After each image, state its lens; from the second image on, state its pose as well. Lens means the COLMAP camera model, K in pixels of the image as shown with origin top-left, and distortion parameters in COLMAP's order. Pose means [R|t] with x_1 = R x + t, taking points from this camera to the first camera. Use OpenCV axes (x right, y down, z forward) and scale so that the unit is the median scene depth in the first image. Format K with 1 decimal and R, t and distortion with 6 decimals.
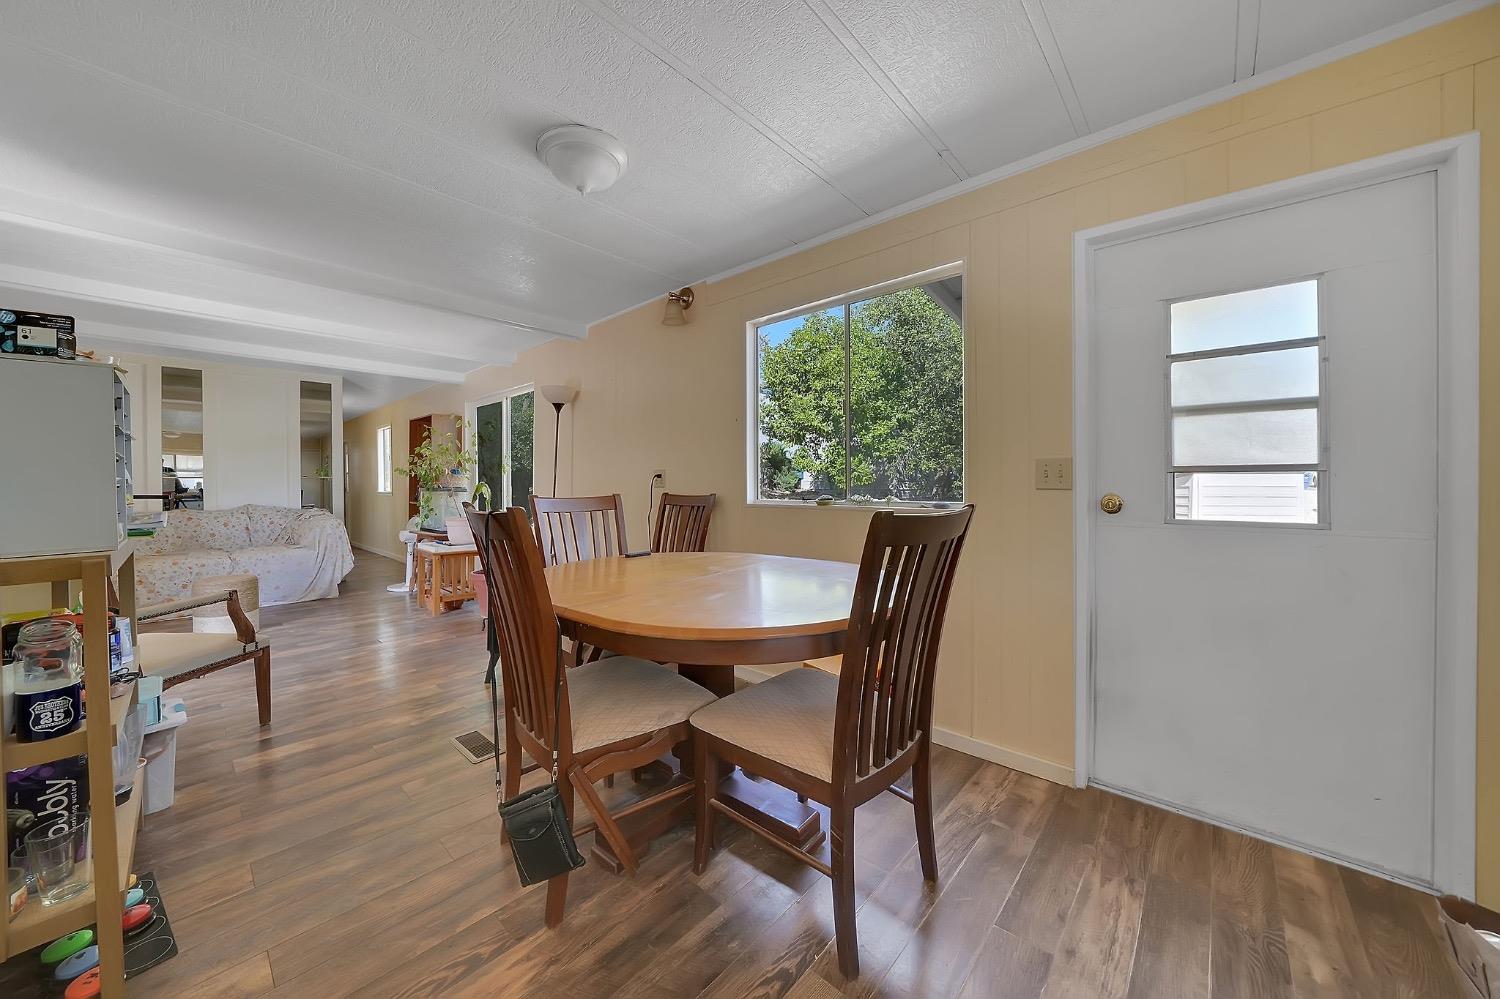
lens RADIAL K [[535.3, 0, 746.6], [0, 535.3, 490.2], [0, 0, 1]] dist [-0.001786, -0.000098]
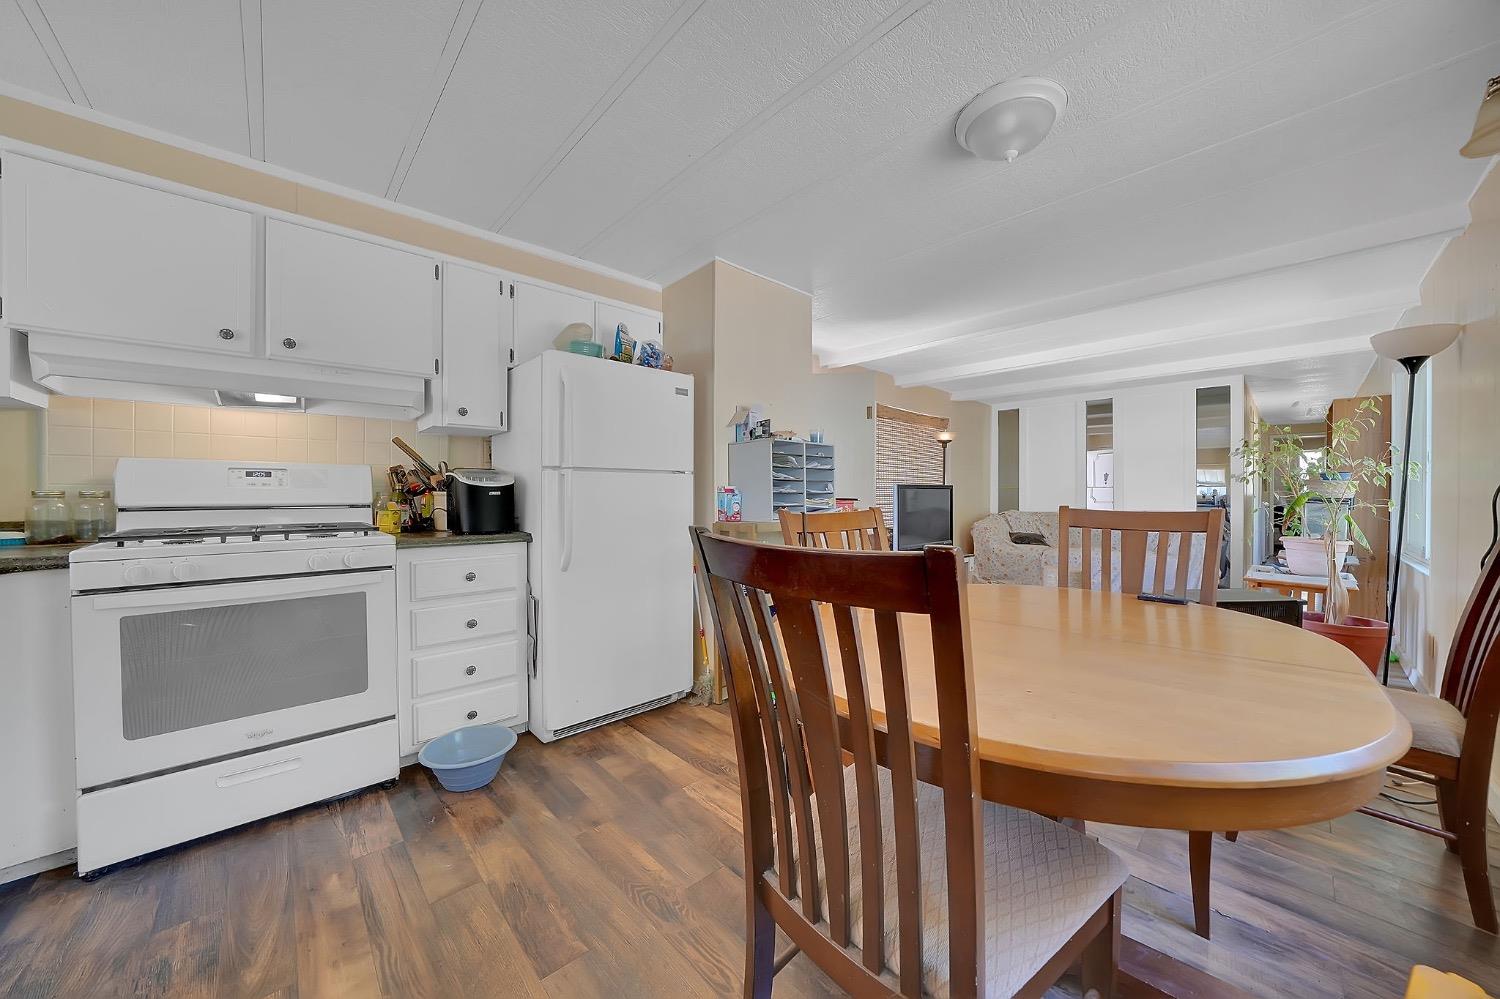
lens RADIAL K [[535.3, 0, 751.3], [0, 535.3, 495.2], [0, 0, 1]] dist [-0.001786, -0.000098]
pose [[-0.080491, 0.011429, -0.996690, 0.277922], [-0.013951, 0.999823, 0.012592, -0.008347], [0.996658, 0.014918, -0.080317, 0.309241]]
